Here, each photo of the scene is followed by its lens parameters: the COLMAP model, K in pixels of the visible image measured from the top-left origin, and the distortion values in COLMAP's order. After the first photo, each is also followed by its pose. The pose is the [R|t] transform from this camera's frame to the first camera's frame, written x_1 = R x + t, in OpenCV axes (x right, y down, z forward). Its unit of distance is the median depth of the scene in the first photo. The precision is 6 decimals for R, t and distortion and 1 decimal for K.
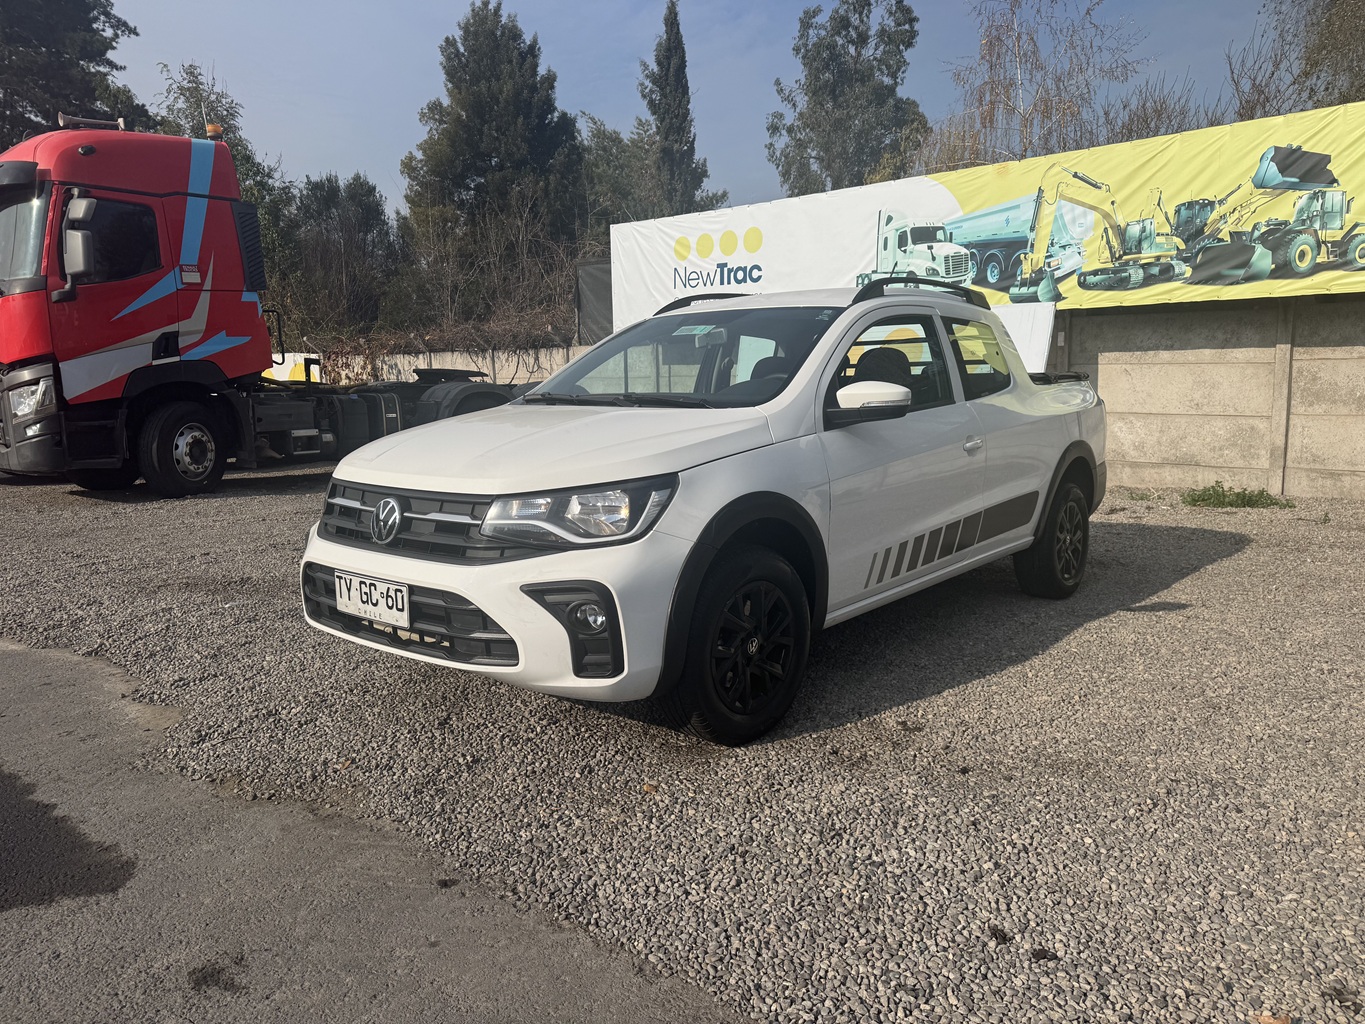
lens RADIAL K [[956.7, 0, 661.6], [0, 956.7, 535.4], [0, 0, 1]] dist [0.063871, -0.063501]
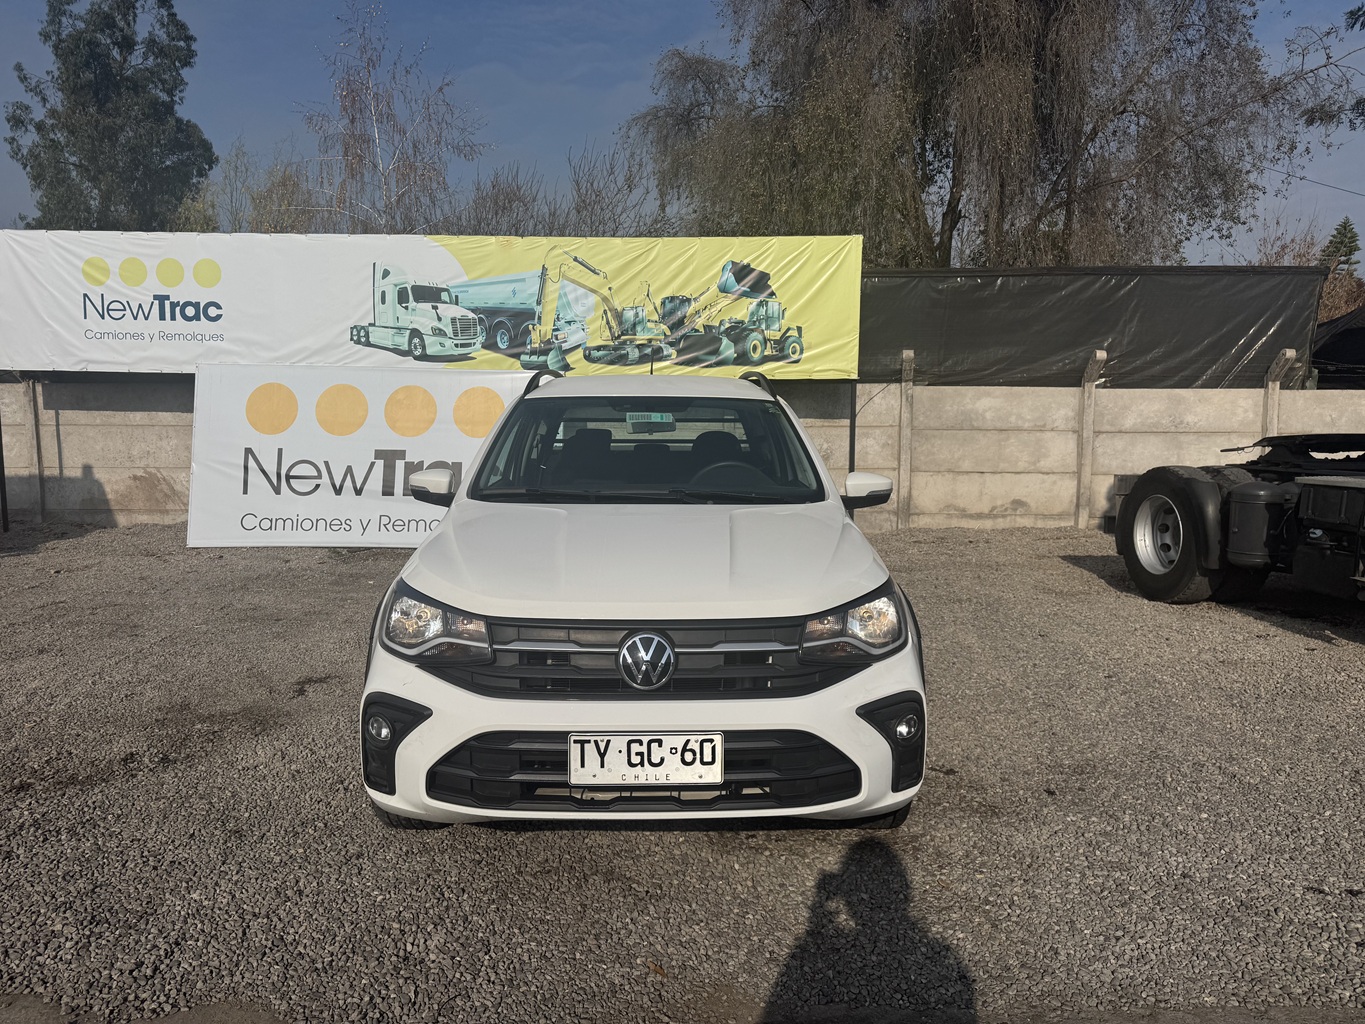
lens RADIAL K [[956.7, 0, 681.1], [0, 956.7, 558.8], [0, 0, 1]] dist [0.063871, -0.063501]
pose [[0.744592, -0.080795, 0.662612, -0.219373], [0.094366, 0.995419, 0.015334, -0.030732], [-0.660815, 0.051111, 0.748806, 0.098194]]
